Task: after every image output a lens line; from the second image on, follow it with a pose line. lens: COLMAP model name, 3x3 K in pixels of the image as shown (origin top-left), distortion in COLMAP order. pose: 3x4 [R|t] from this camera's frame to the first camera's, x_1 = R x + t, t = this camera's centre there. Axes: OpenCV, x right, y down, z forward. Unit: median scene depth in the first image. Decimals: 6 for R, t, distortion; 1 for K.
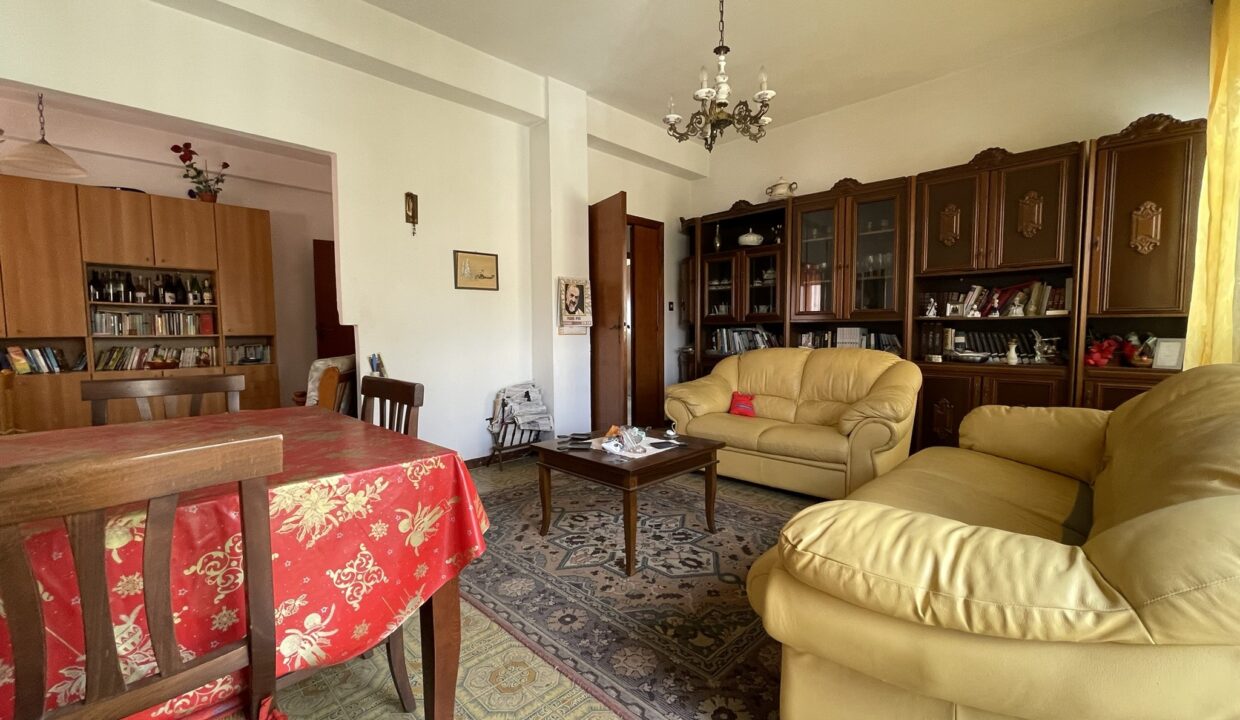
lens RADIAL K [[489.5, 0, 622.5], [0, 489.5, 364.1], [0, 0, 1]] dist [0.000152, 0.000024]
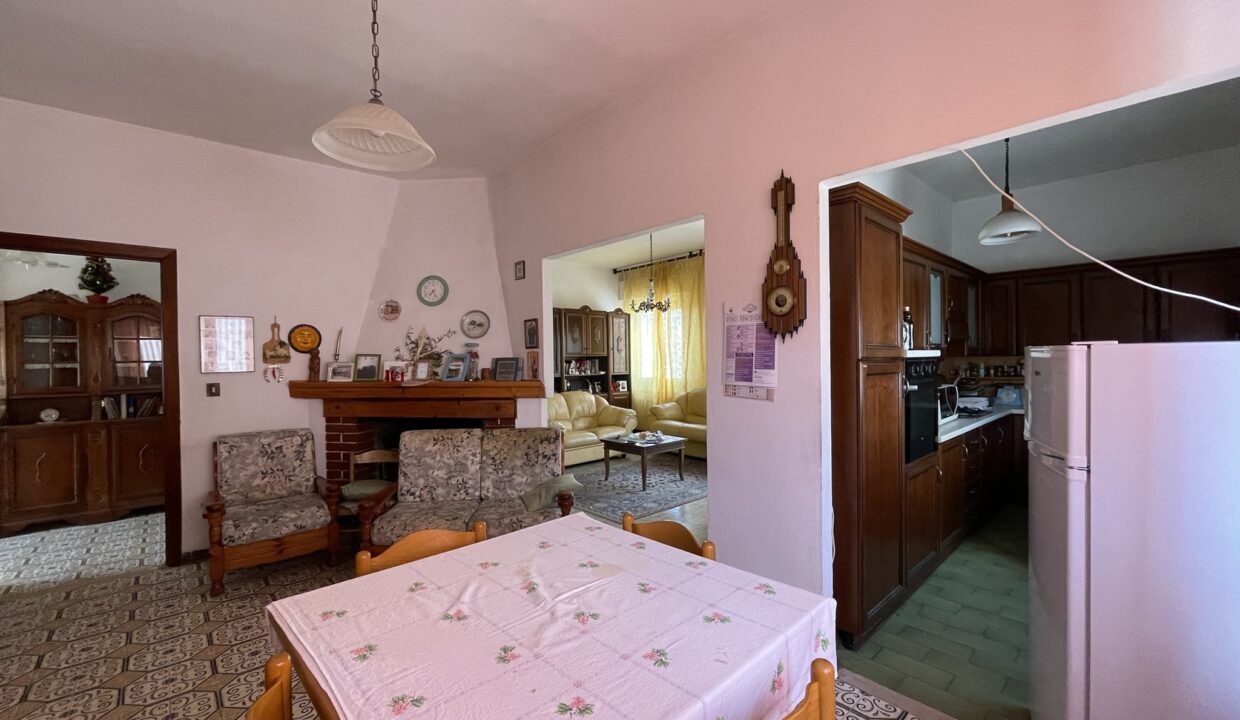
lens RADIAL K [[504.2, 0, 624.3], [0, 504.2, 361.6], [0, 0, 1]] dist [0.001369, 0.000160]
pose [[0.062466, 0.001660, 0.998046, -1.408182], [0.089700, 0.995942, -0.007271, -0.103653], [-0.994008, 0.089979, 0.062063, 0.547389]]
